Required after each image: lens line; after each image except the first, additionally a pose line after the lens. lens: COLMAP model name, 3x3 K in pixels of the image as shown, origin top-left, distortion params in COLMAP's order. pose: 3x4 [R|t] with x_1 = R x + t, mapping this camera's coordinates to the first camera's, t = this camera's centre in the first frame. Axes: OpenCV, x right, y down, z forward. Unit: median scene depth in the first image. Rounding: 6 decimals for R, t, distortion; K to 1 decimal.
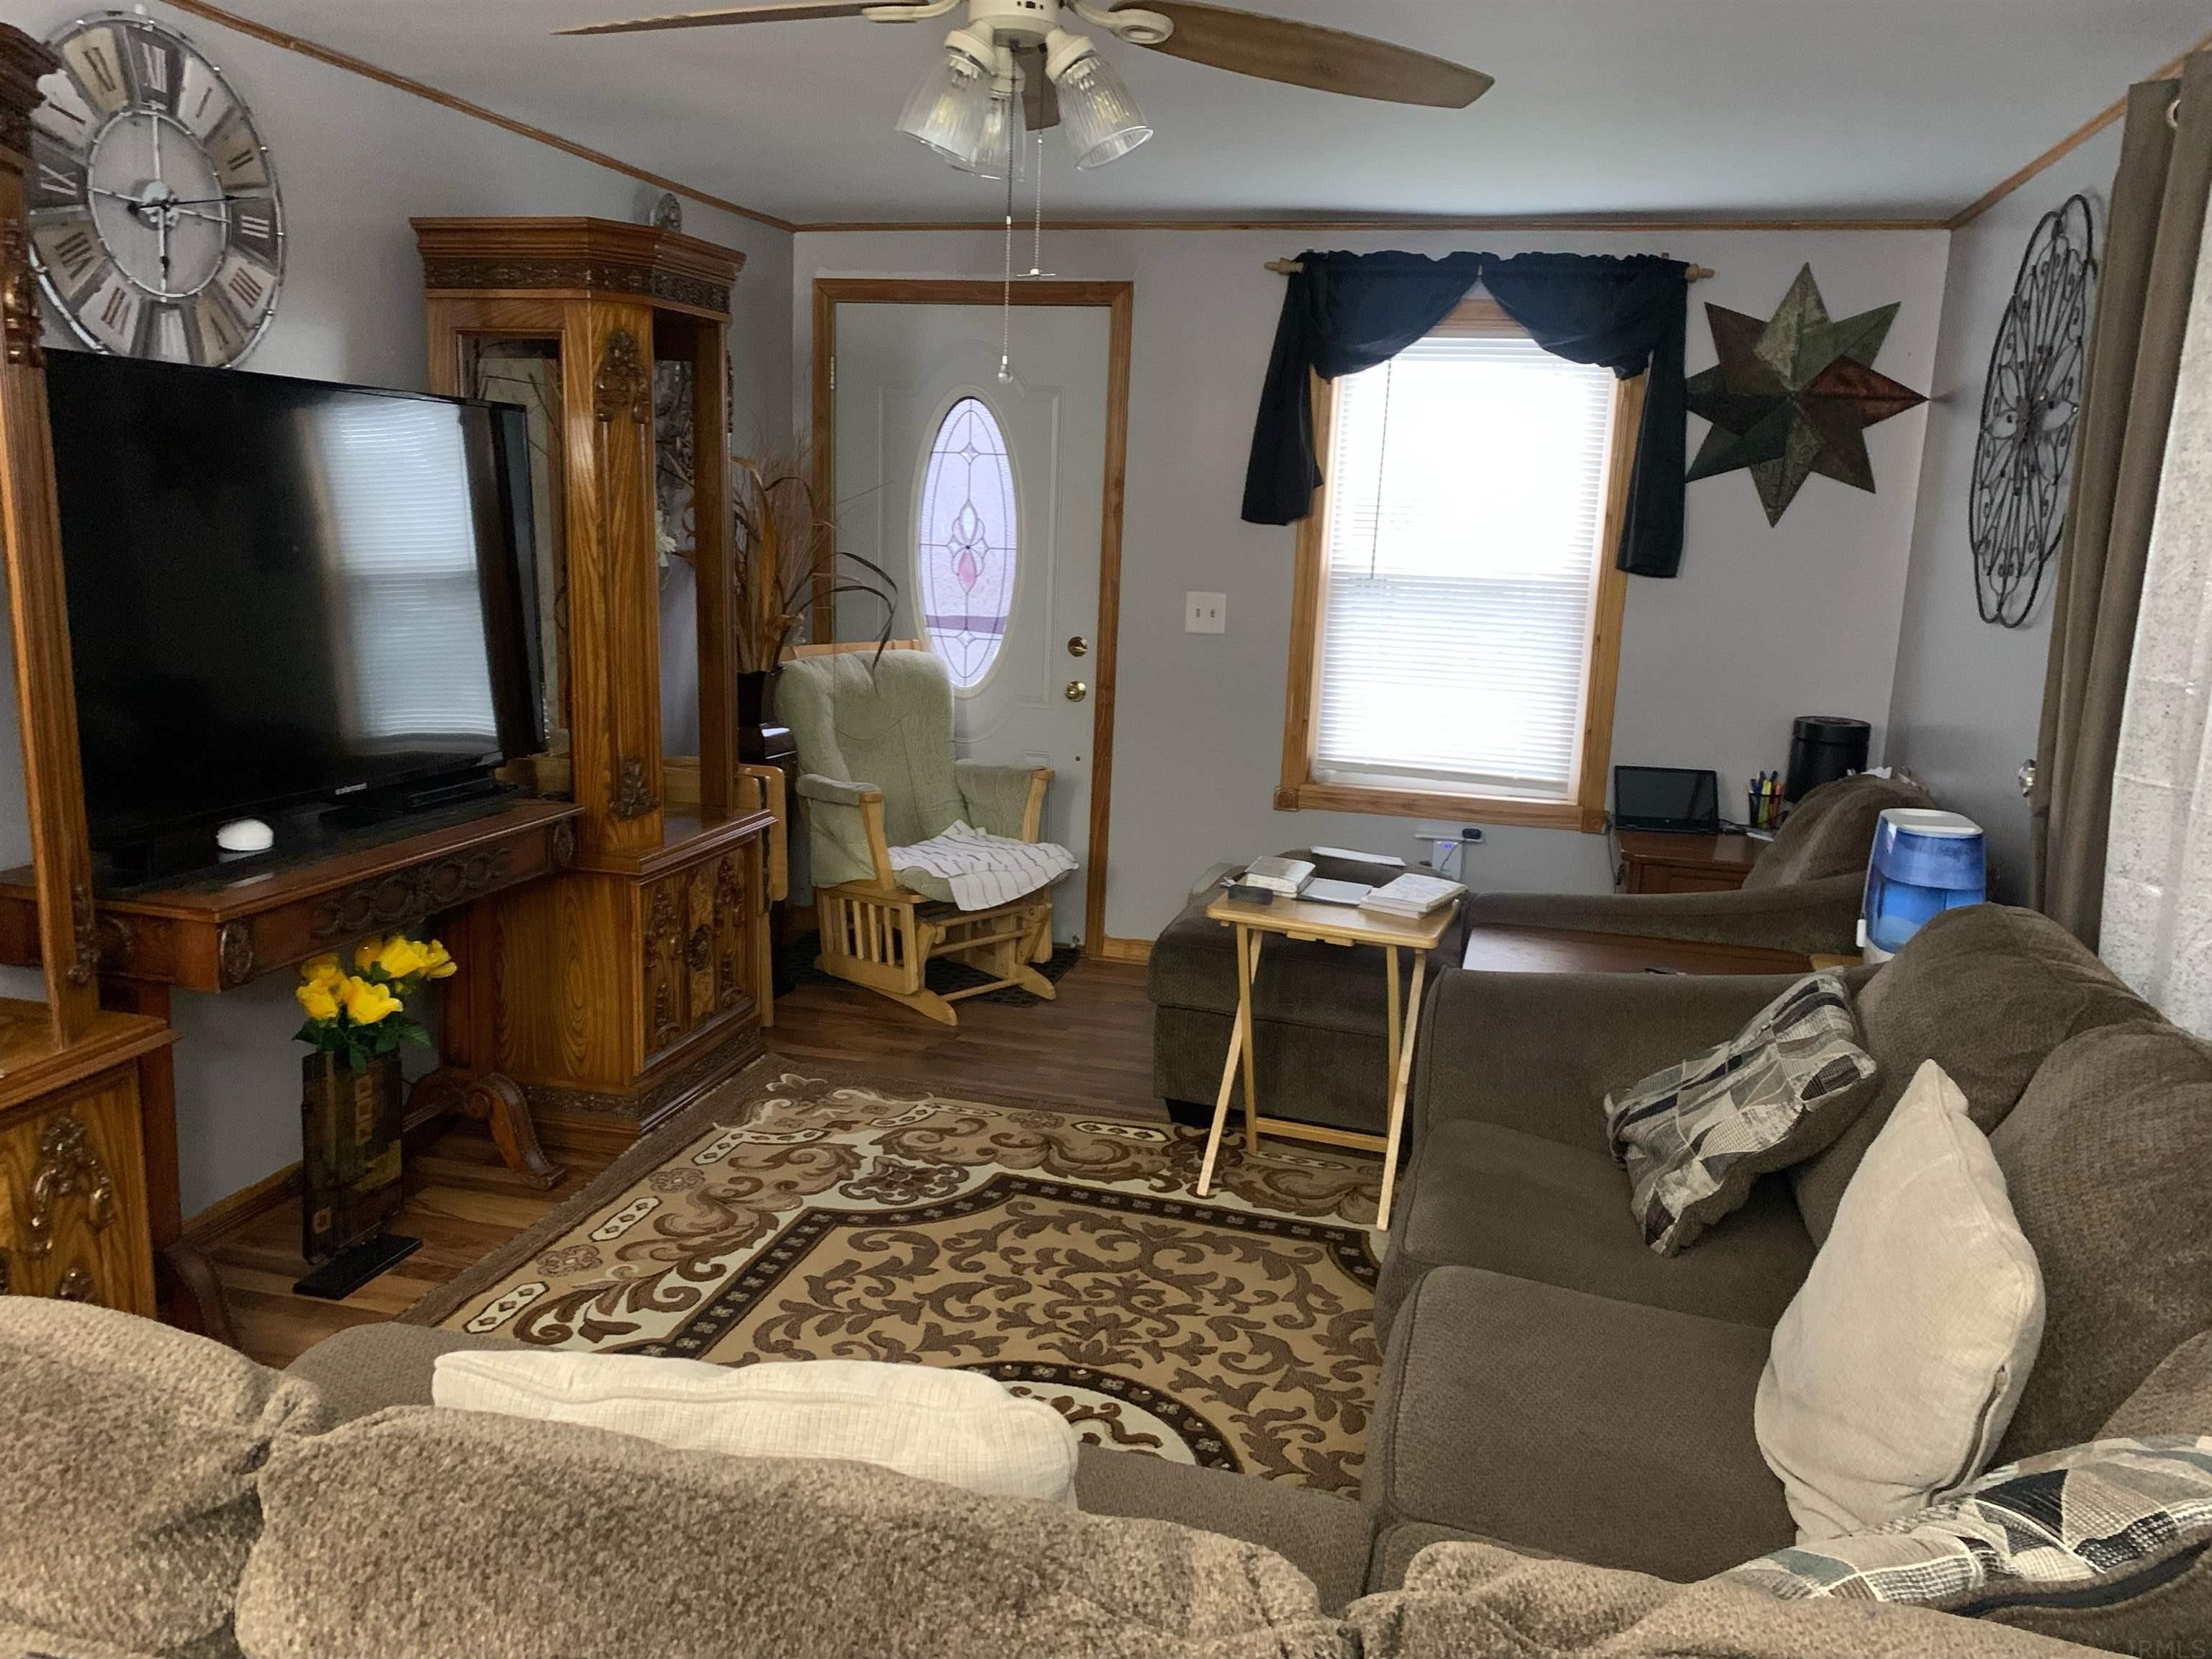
lens RADIAL K [[1630.6, 0, 1111.4], [0, 1630.6, 795.0], [0, 0, 1]] dist [0.098049, -0.265332]
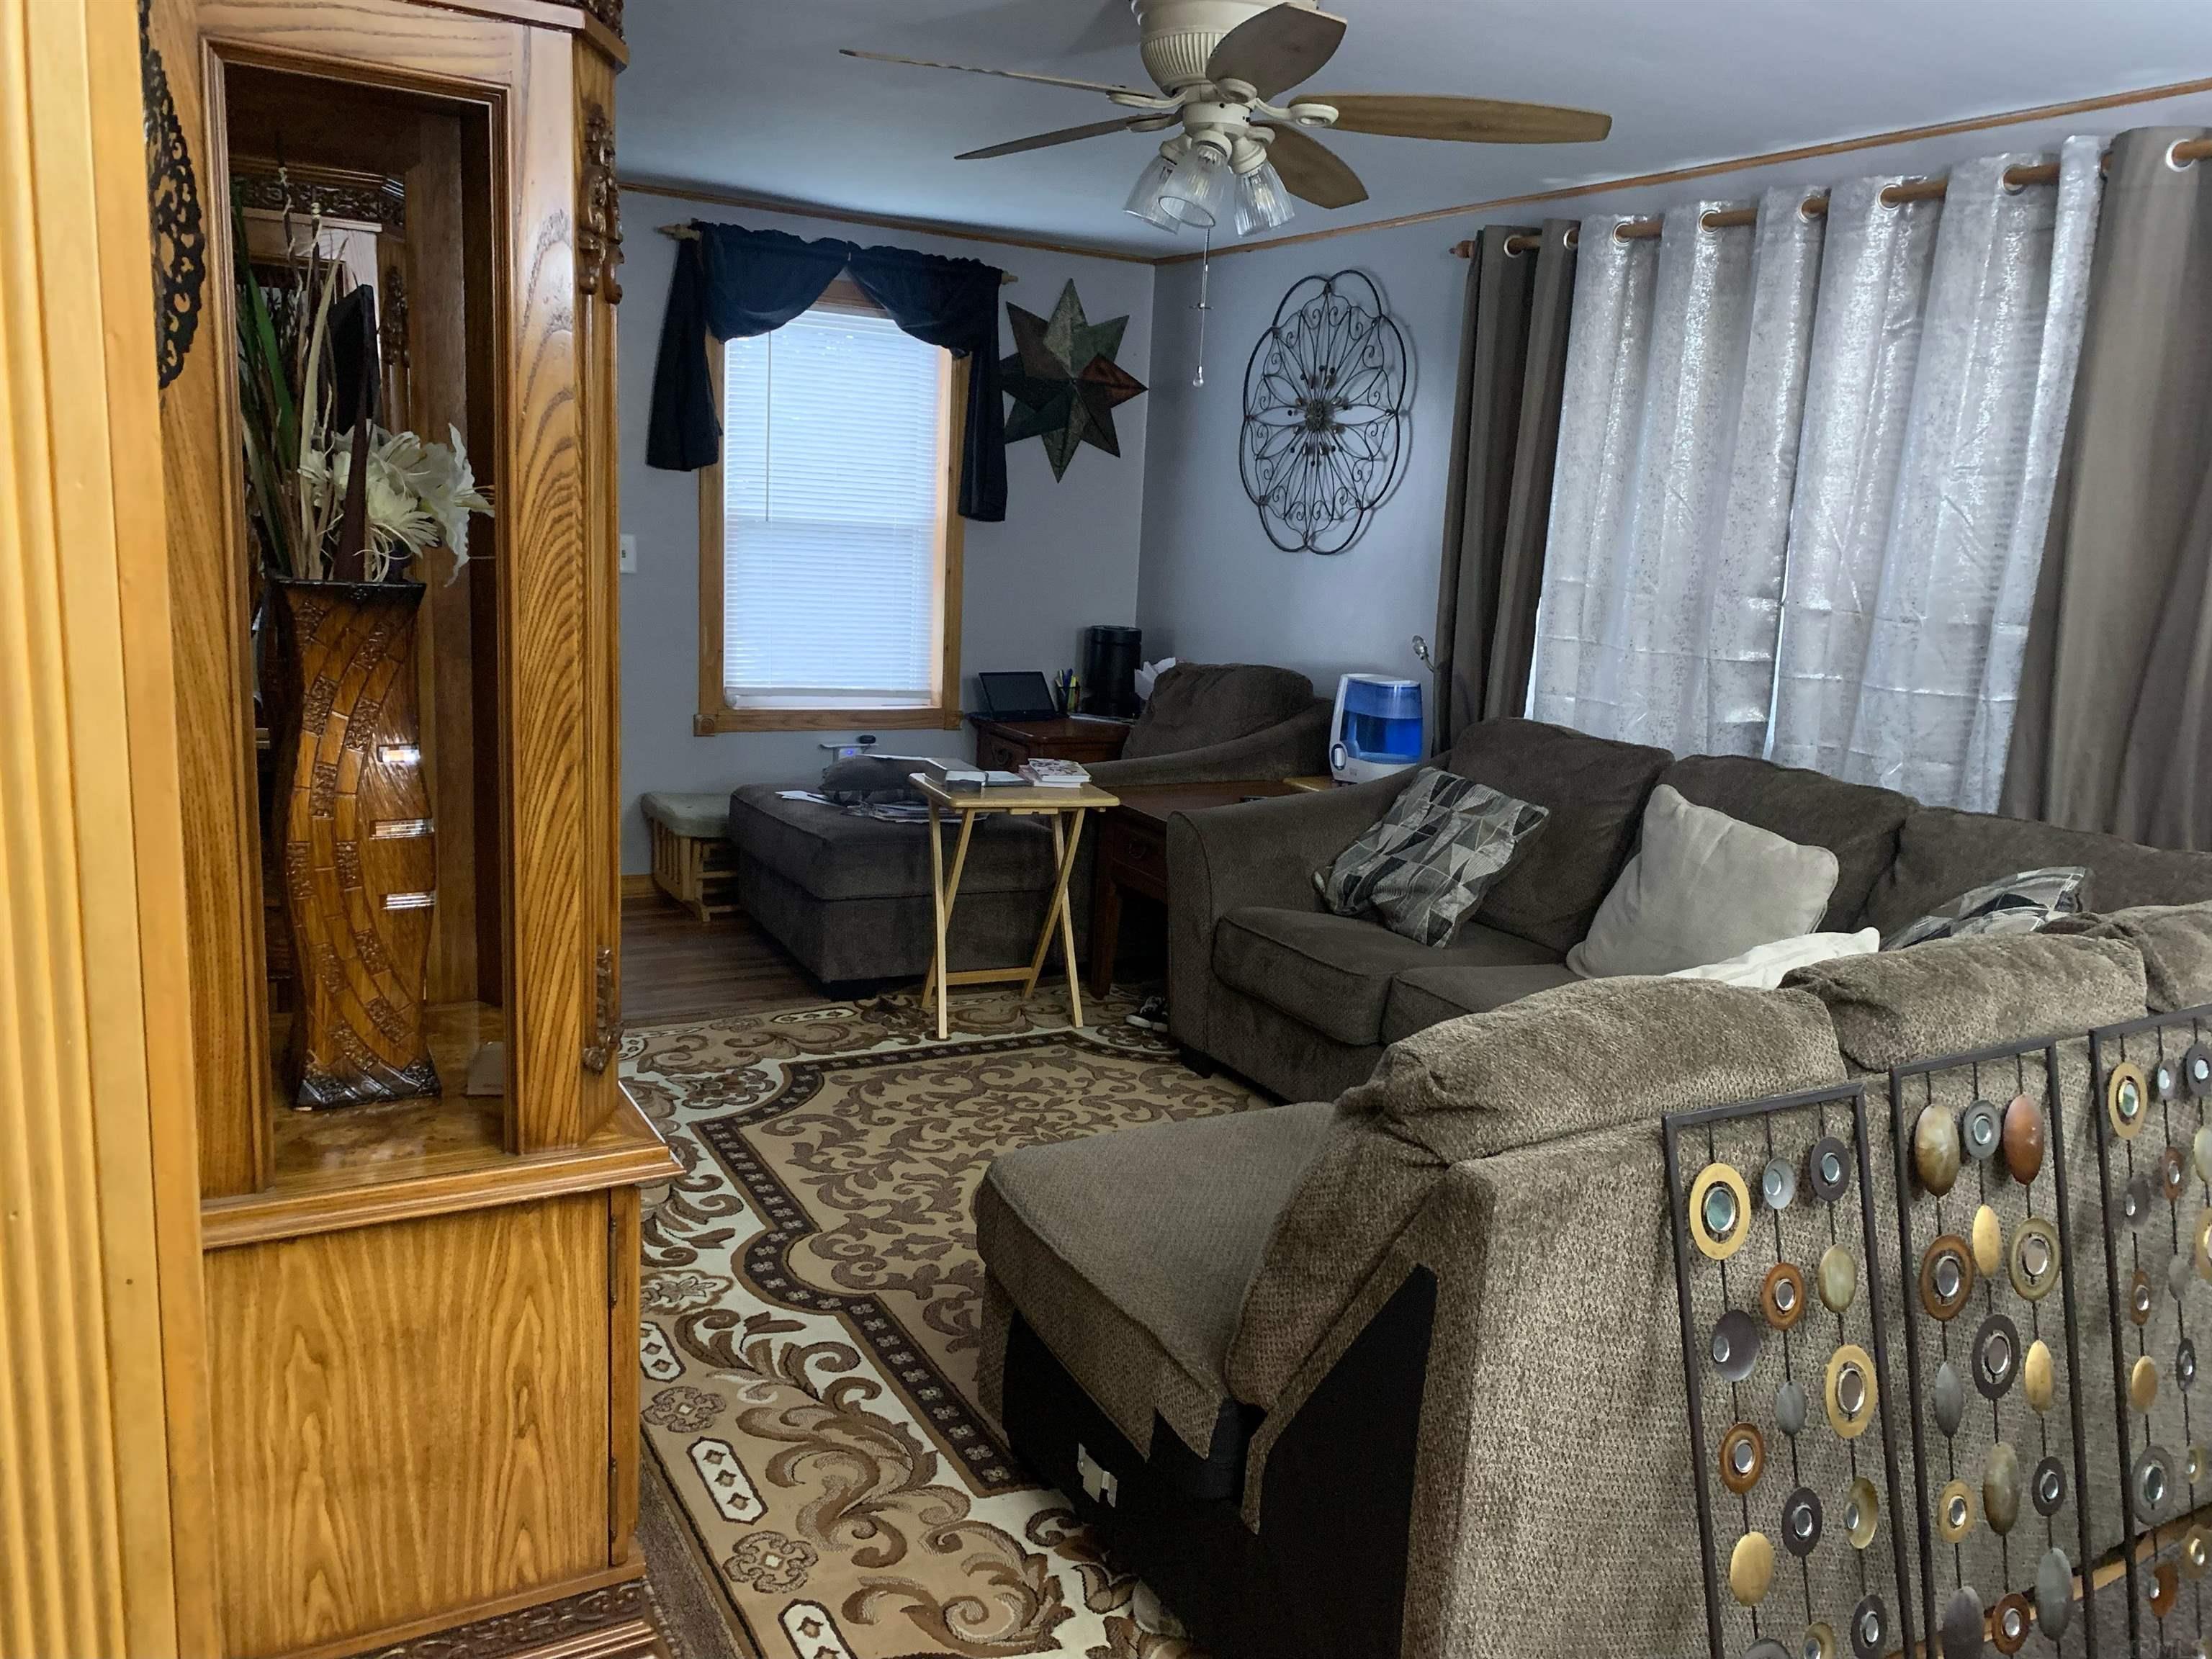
lens RADIAL K [[1630.6, 0, 1111.4], [0, 1630.6, 795.0], [0, 0, 1]] dist [0.098049, -0.265332]
pose [[0.724151, -0.121564, 0.678842, -0.656365], [0.092948, 0.992564, 0.078593, -0.018772], [-0.683349, 0.006184, 0.730066, 0.028963]]
